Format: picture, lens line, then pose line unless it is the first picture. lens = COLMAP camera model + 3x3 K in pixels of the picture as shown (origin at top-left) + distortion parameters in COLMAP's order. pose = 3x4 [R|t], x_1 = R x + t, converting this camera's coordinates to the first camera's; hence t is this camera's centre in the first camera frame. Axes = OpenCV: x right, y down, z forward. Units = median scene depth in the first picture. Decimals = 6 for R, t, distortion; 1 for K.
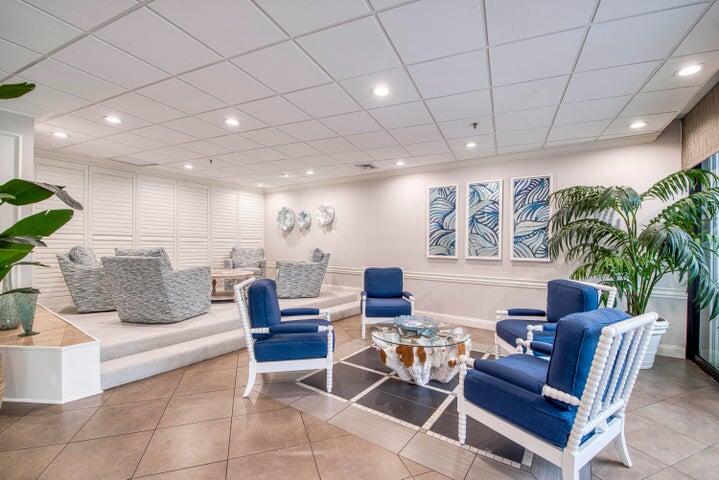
lens RADIAL K [[319.3, 0, 360.4], [0, 319.3, 240.2], [0, 0, 1]] dist [-0.003649, -0.000054]
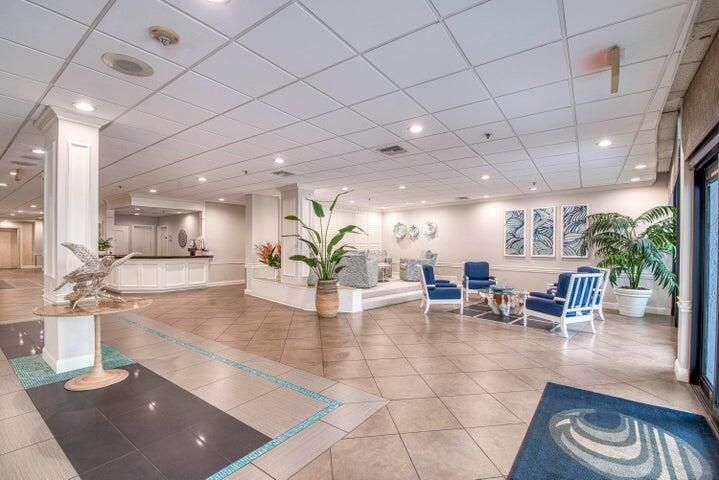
lens RADIAL K [[319.3, 0, 356.7], [0, 319.3, 245.6], [0, 0, 1]] dist [-0.003649, -0.000054]
pose [[0.979643, -0.005981, -0.200659, -0.211776], [0.007994, 0.999926, 0.009220, -0.018387], [0.200588, -0.010636, 0.979618, -0.768061]]
